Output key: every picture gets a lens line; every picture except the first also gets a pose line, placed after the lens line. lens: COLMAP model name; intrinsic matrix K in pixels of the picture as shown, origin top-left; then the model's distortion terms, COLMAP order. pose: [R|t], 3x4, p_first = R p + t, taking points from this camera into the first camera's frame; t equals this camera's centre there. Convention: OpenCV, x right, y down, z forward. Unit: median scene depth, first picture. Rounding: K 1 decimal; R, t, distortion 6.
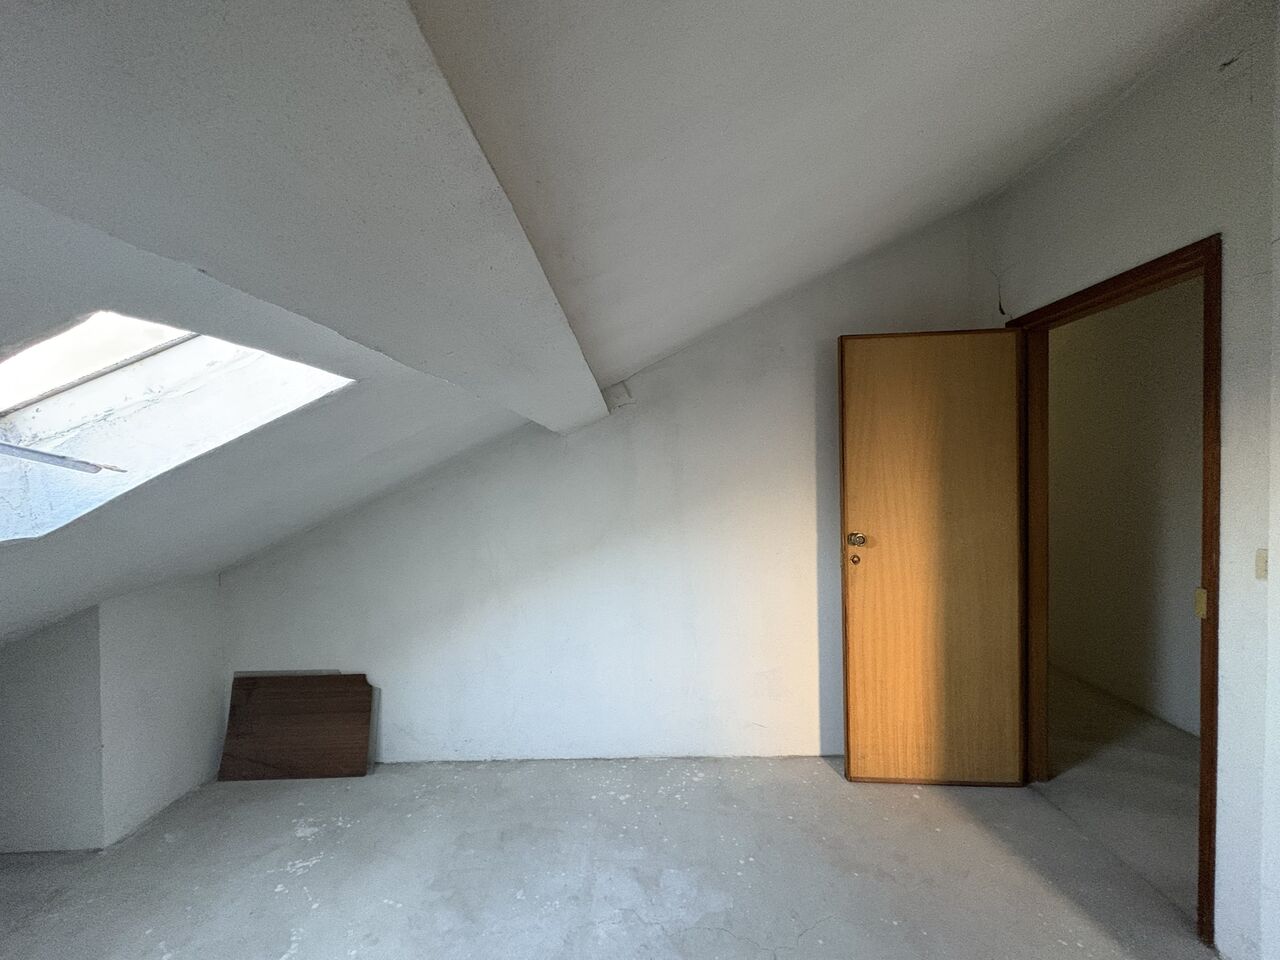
lens RADIAL K [[509.2, 0, 638.6], [0, 509.2, 470.9], [0, 0, 1]] dist [0.000105, 0.000034]
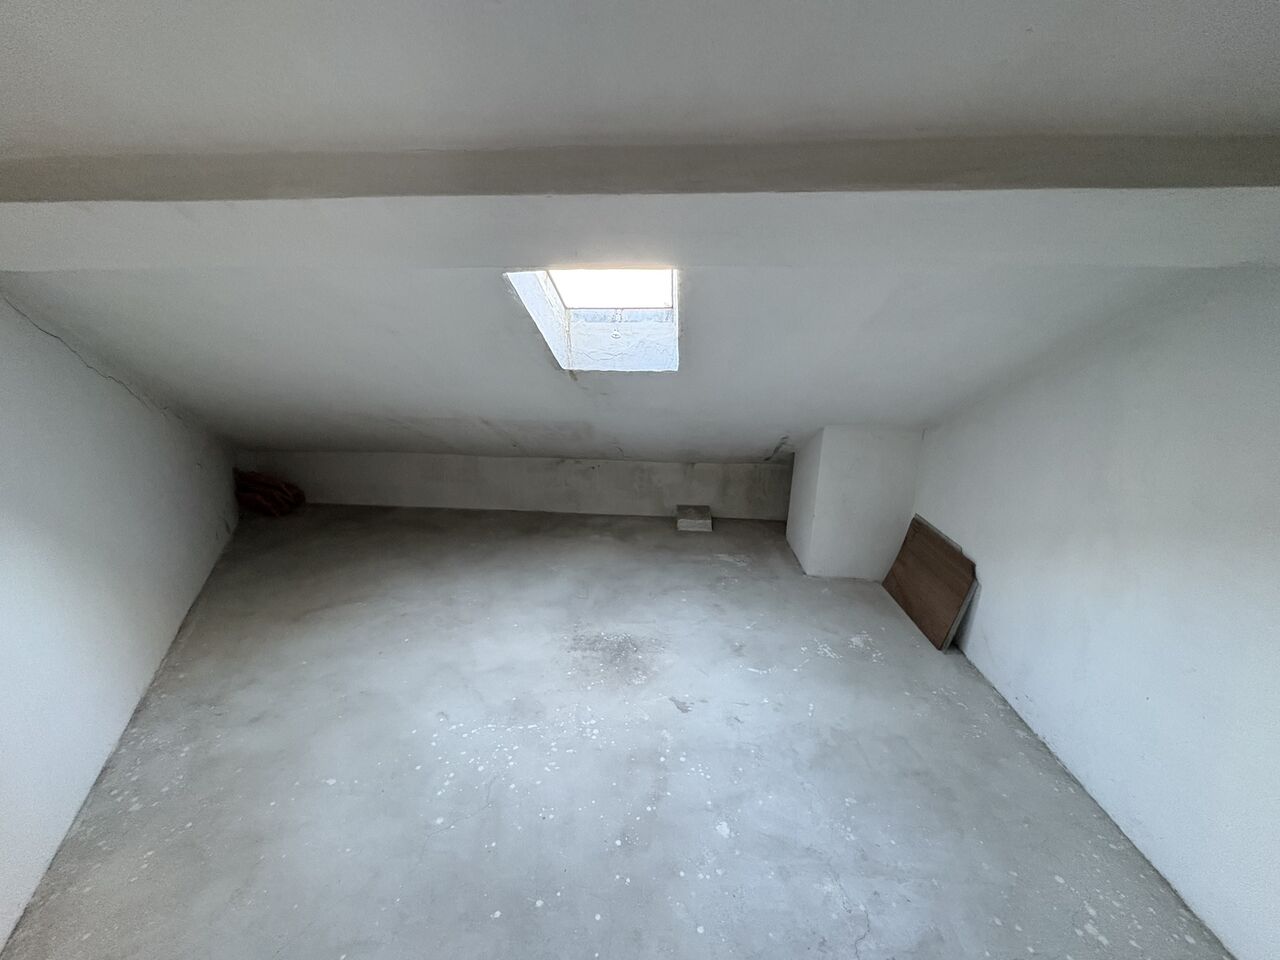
lens RADIAL K [[509.2, 0, 634.7], [0, 509.2, 479.3], [0, 0, 1]] dist [0.000105, 0.000034]
pose [[-0.087868, 0.288120, -0.953554, 0.484726], [-0.007754, 0.957030, 0.289885, -0.024856], [0.996102, 0.032865, -0.081859, 0.576802]]
